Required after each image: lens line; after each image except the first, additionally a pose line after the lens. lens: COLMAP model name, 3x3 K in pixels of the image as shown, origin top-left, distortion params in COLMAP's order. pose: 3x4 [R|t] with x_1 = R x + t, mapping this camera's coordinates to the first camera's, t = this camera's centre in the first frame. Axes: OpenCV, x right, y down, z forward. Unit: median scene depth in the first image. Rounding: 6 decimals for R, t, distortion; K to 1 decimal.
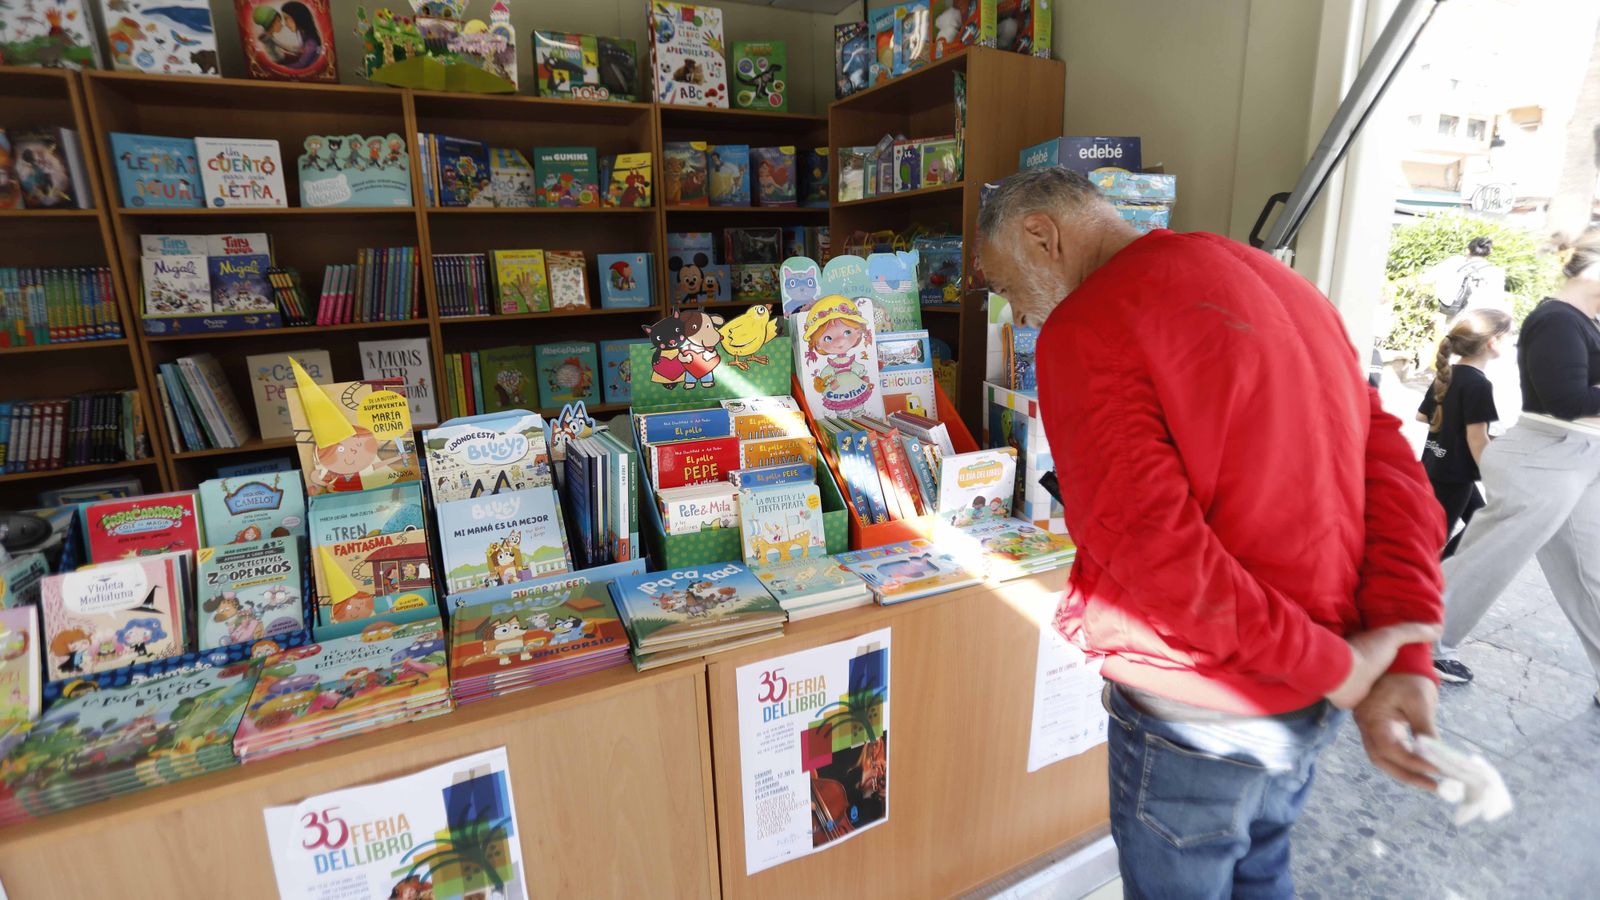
lens RADIAL K [[722.0, 0, 800.6], [0, 722.0, 431.0], [0, 0, 1]] dist [-0.069889, 0.023996]
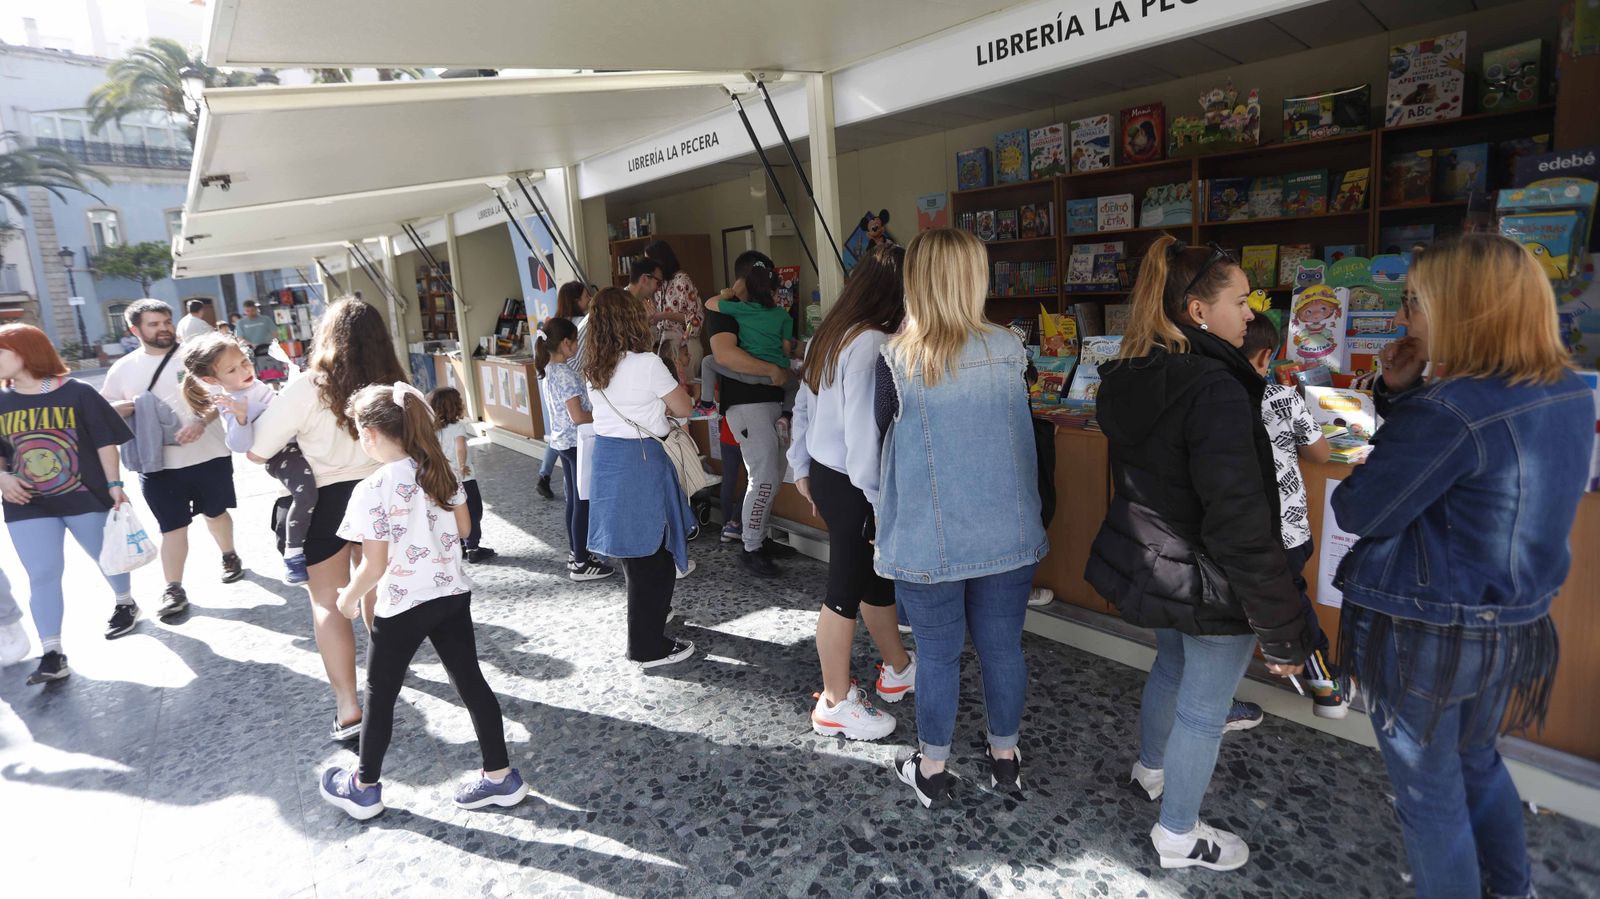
lens RADIAL K [[721.6, 0, 799.6], [0, 721.6, 367.4], [0, 0, 1]] dist [-0.067473, 0.025041]
pose [[0.264008, 0.129406, -0.955800, 0.883609], [-0.159943, 0.983113, 0.088925, 0.022589], [0.951167, 0.129397, 0.280247, -0.334596]]
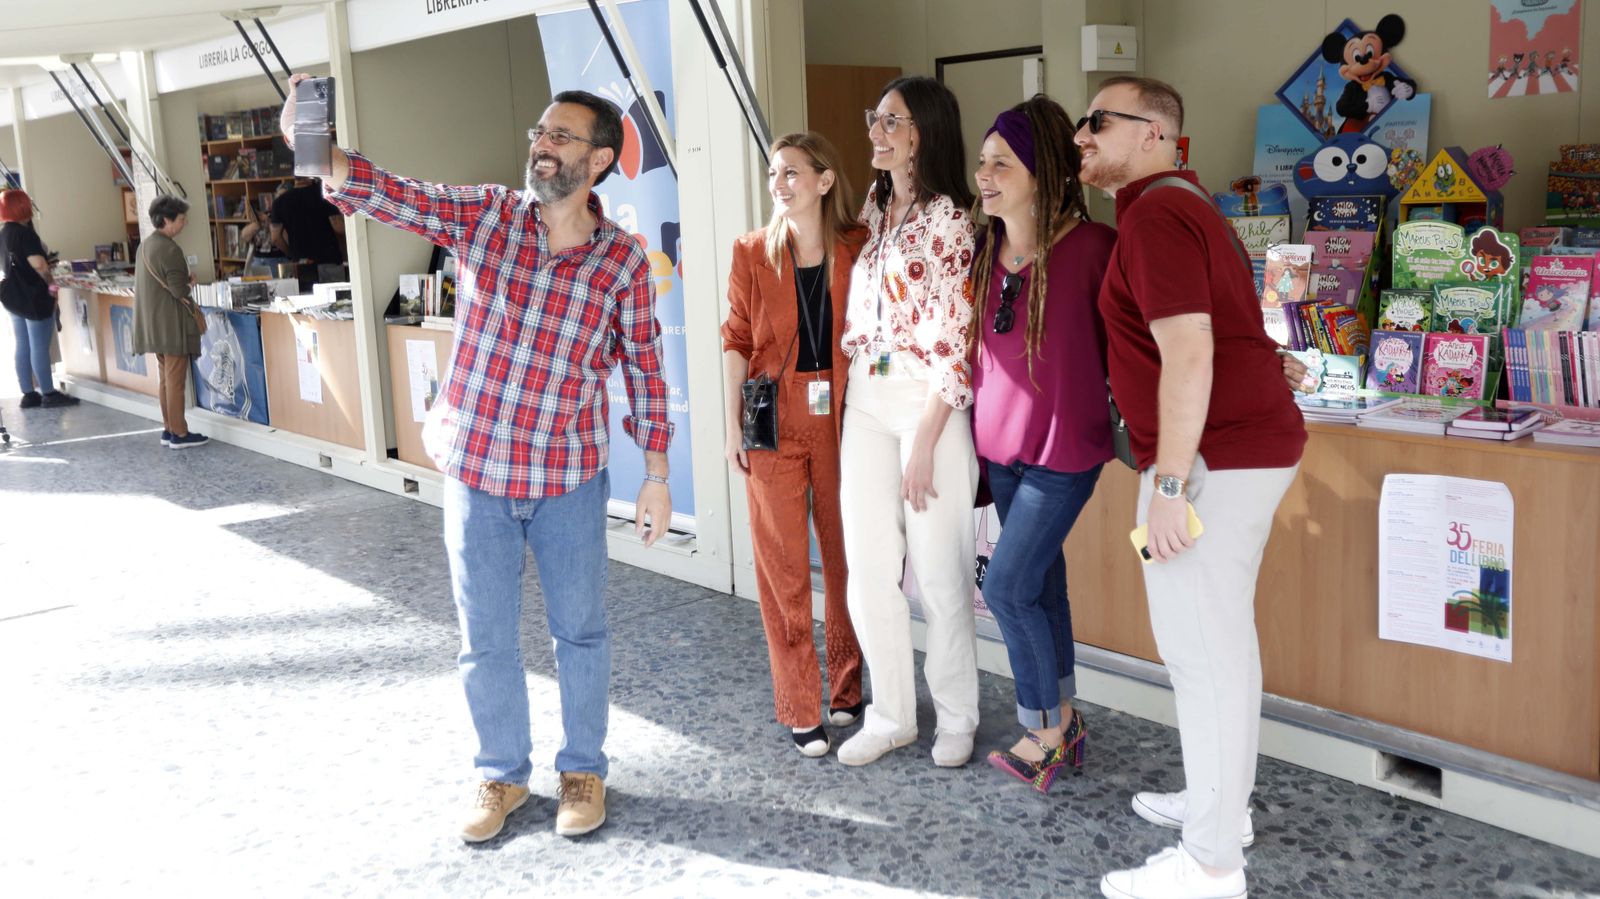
lens RADIAL K [[1383.5, 0, 812.5], [0, 1383.5, 364.4], [0, 0, 1]] dist [-0.008674, 0.088924]
pose [[0.275049, 0.146873, -0.950145, 0.361106], [-0.184248, 0.977998, 0.097842, 0.155264], [0.943610, 0.148151, 0.296059, -0.871289]]
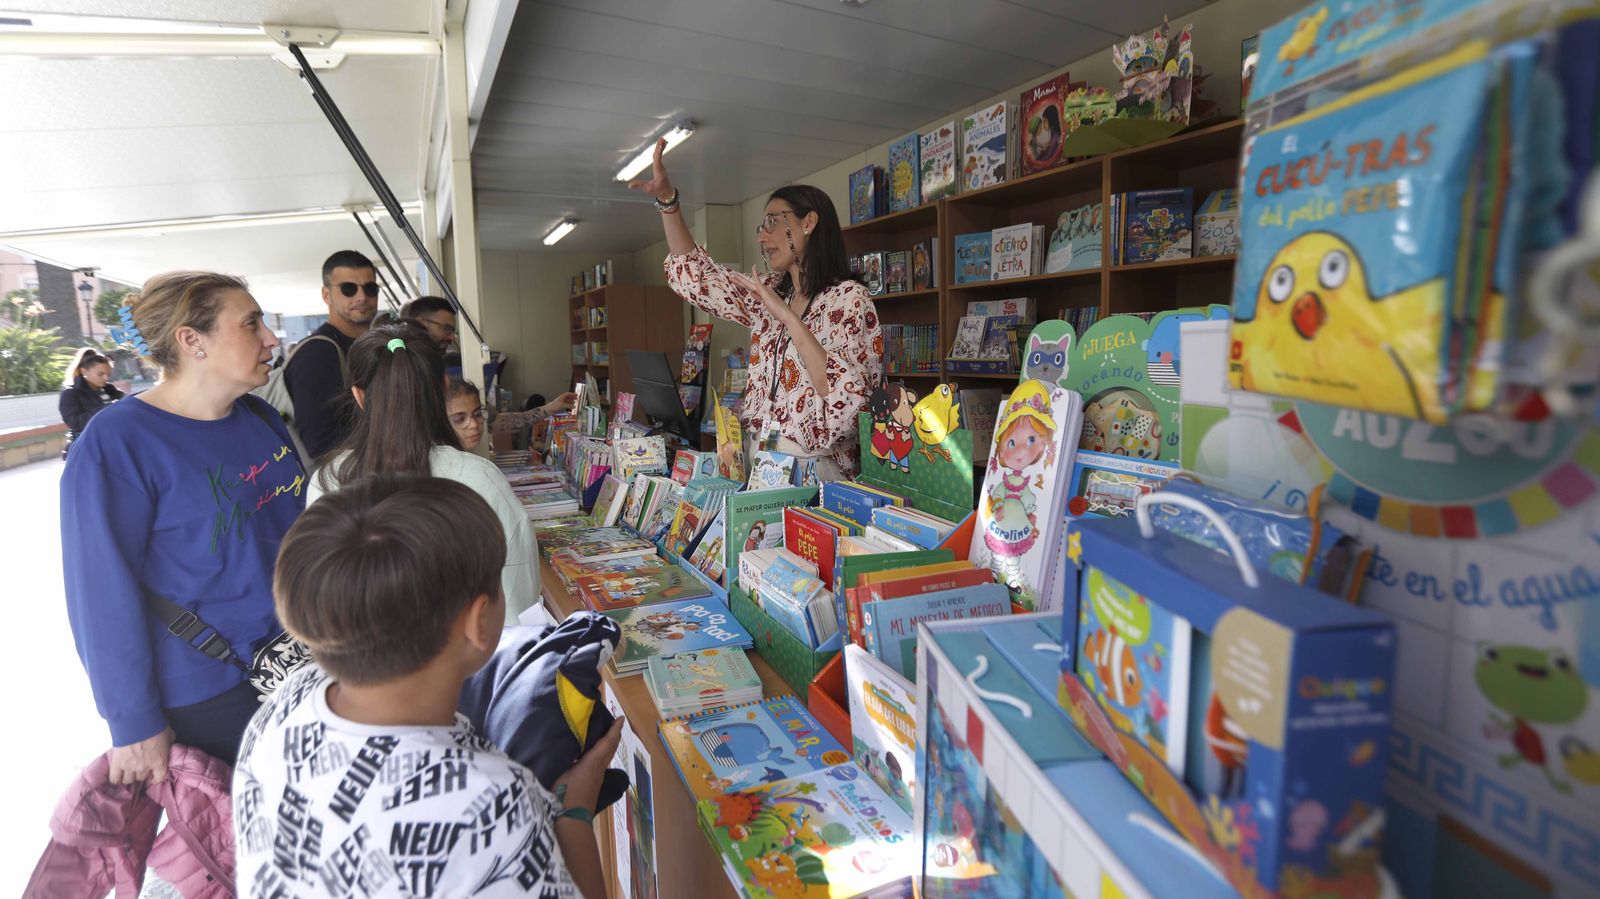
lens RADIAL K [[722.0, 0, 800.6], [0, 722.0, 430.5], [0, 0, 1]] dist [-0.069889, 0.023996]
pose [[0.041610, 0.139985, -0.989279, 0.492062], [-0.203763, 0.970516, 0.128759, -0.134517], [0.978136, 0.196221, 0.068907, 0.555962]]
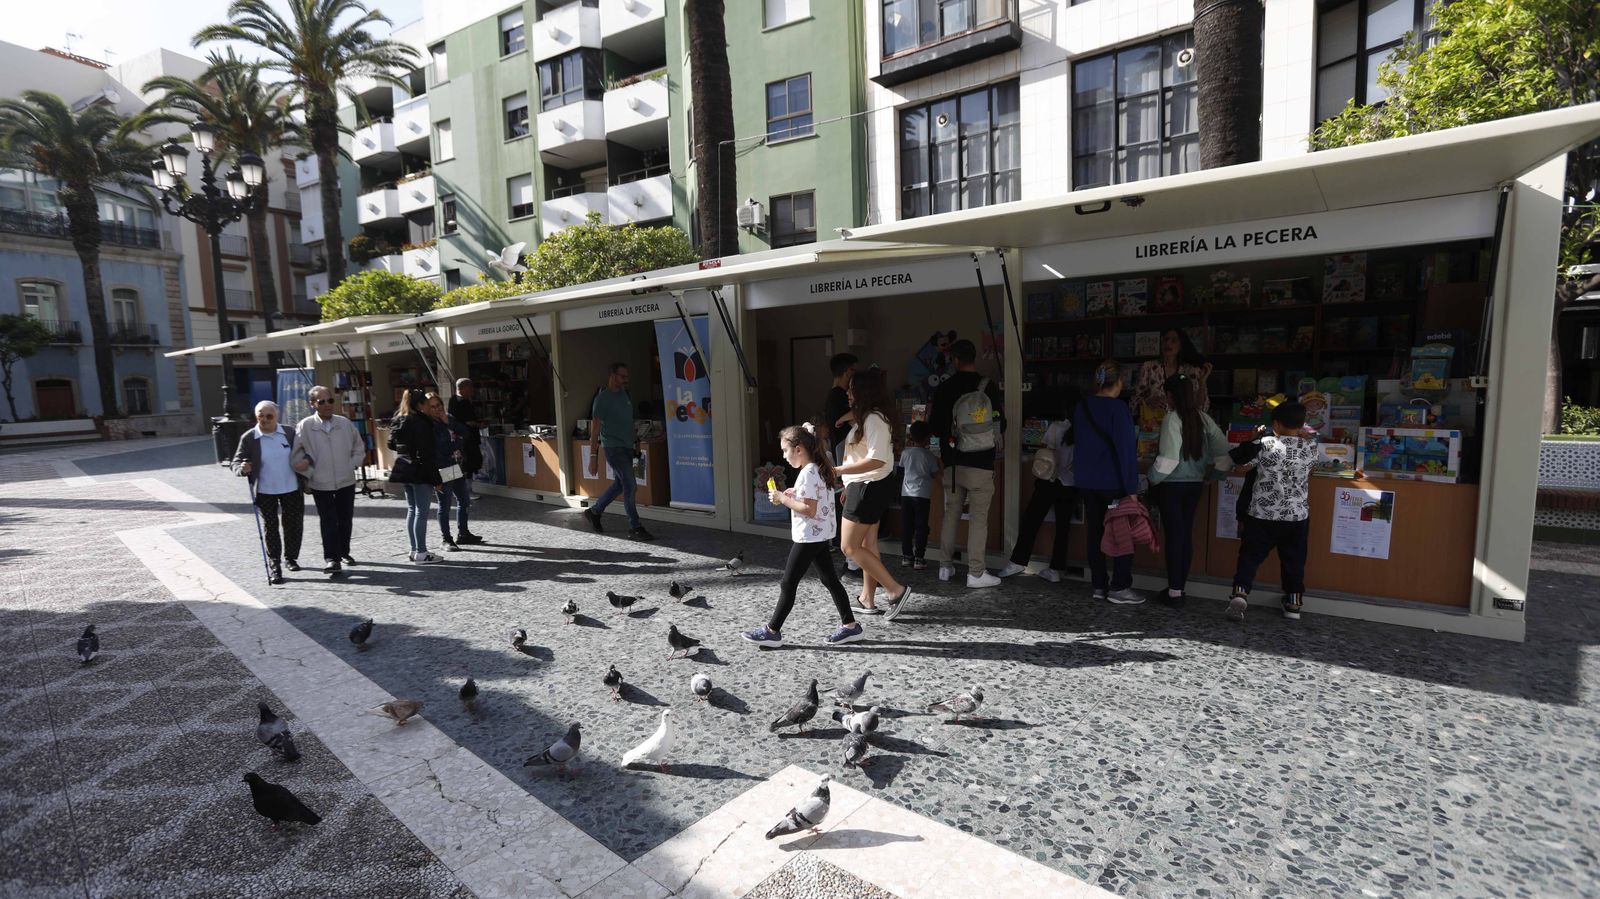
lens RADIAL K [[718.1, 0, 800.0], [0, 718.1, 449.5], [0, 0, 1]] dist [-0.084750, 0.037733]
pose [[0.420475, 0.102793, -0.901462, 1.235208], [-0.189723, 0.981558, 0.023432, 0.264520], [0.887246, 0.161176, 0.432223, -1.436036]]
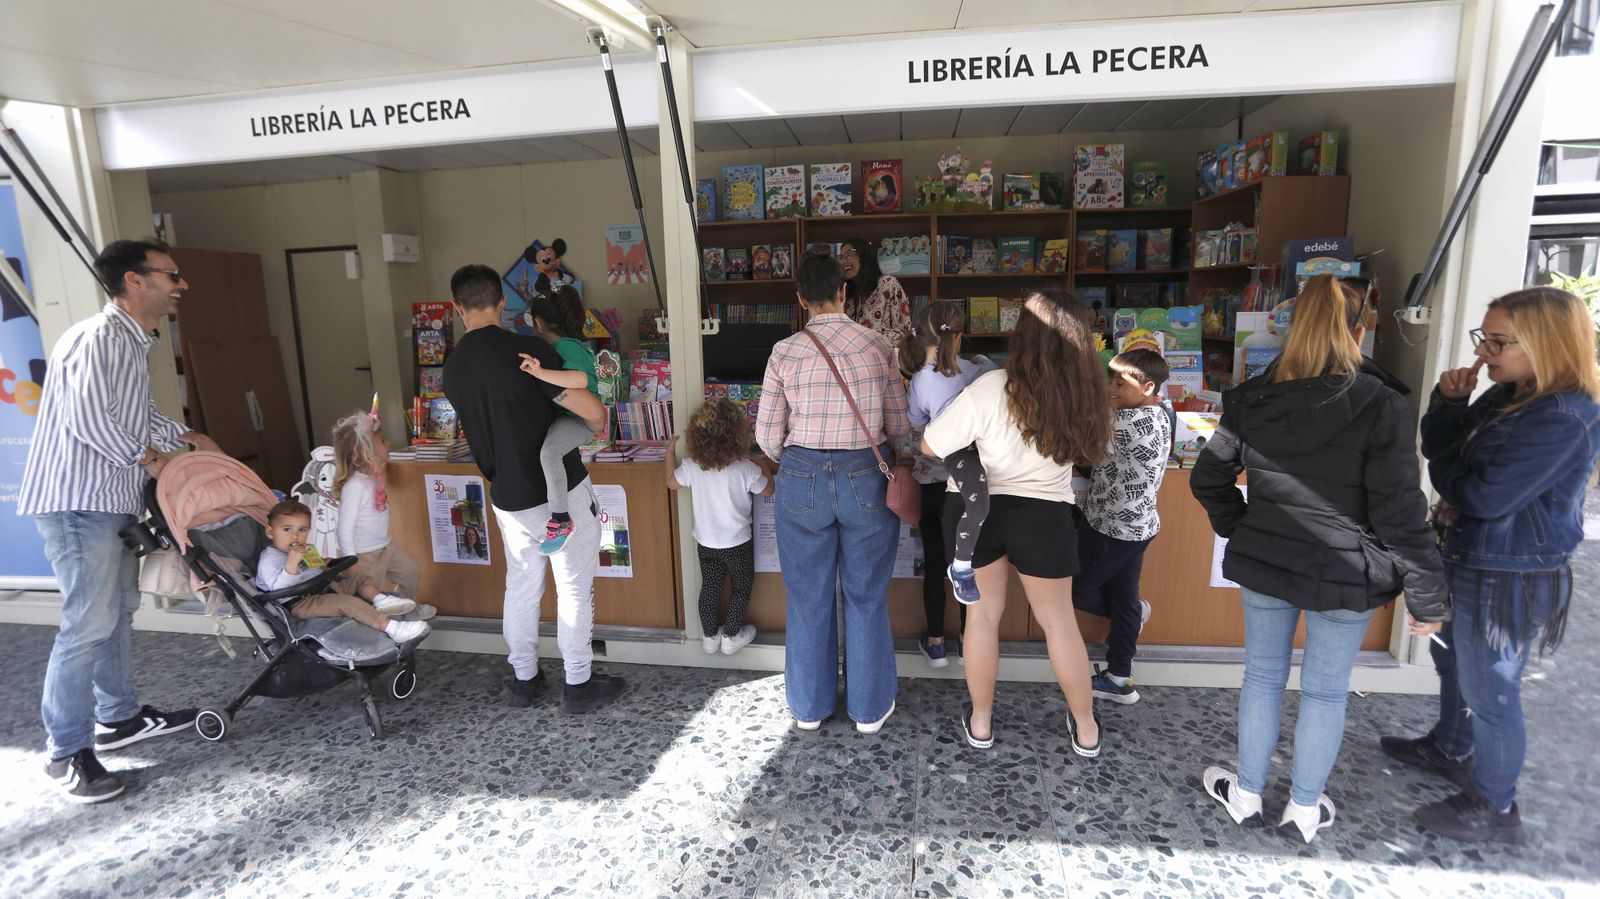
lens RADIAL K [[728.0, 0, 797.2], [0, 728.0, 425.1], [0, 0, 1]] dist [-0.103680, 0.057631]
pose [[0.816046, 0.098877, -0.569467, 0.289751], [-0.126631, 0.991907, -0.009237, 0.139254], [0.563945, 0.079650, 0.821962, -0.739438]]
